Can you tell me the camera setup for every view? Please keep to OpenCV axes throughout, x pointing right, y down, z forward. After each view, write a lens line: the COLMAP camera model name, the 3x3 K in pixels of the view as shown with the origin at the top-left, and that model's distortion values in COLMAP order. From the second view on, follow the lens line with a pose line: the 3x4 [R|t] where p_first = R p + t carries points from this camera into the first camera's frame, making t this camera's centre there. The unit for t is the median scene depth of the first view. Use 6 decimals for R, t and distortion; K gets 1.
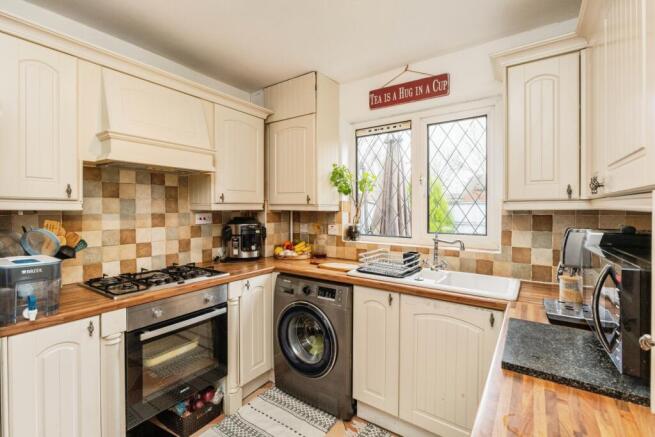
lens RADIAL K [[287.6, 0, 327.0], [0, 287.6, 209.0], [0, 0, 1]] dist [0.000052, 0.000025]
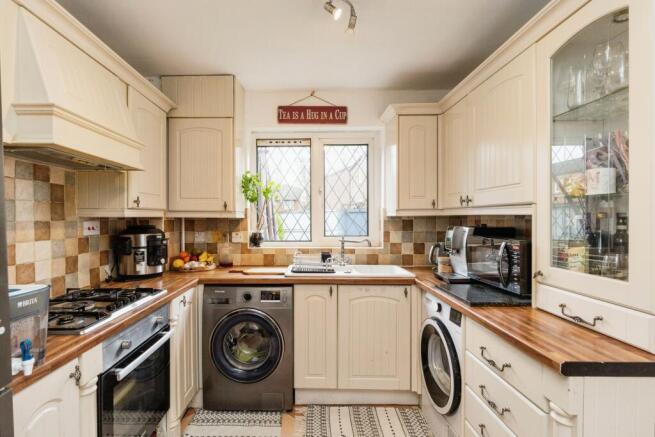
lens RADIAL K [[286.7, 0, 326.4], [0, 286.7, 215.7], [0, 0, 1]] dist [0.000471, 0.000035]
pose [[0.834306, 0.000318, 0.551301, -0.338371], [0.003700, 0.999974, -0.006177, 0.007281], [-0.551289, 0.007194, 0.834283, 0.015751]]
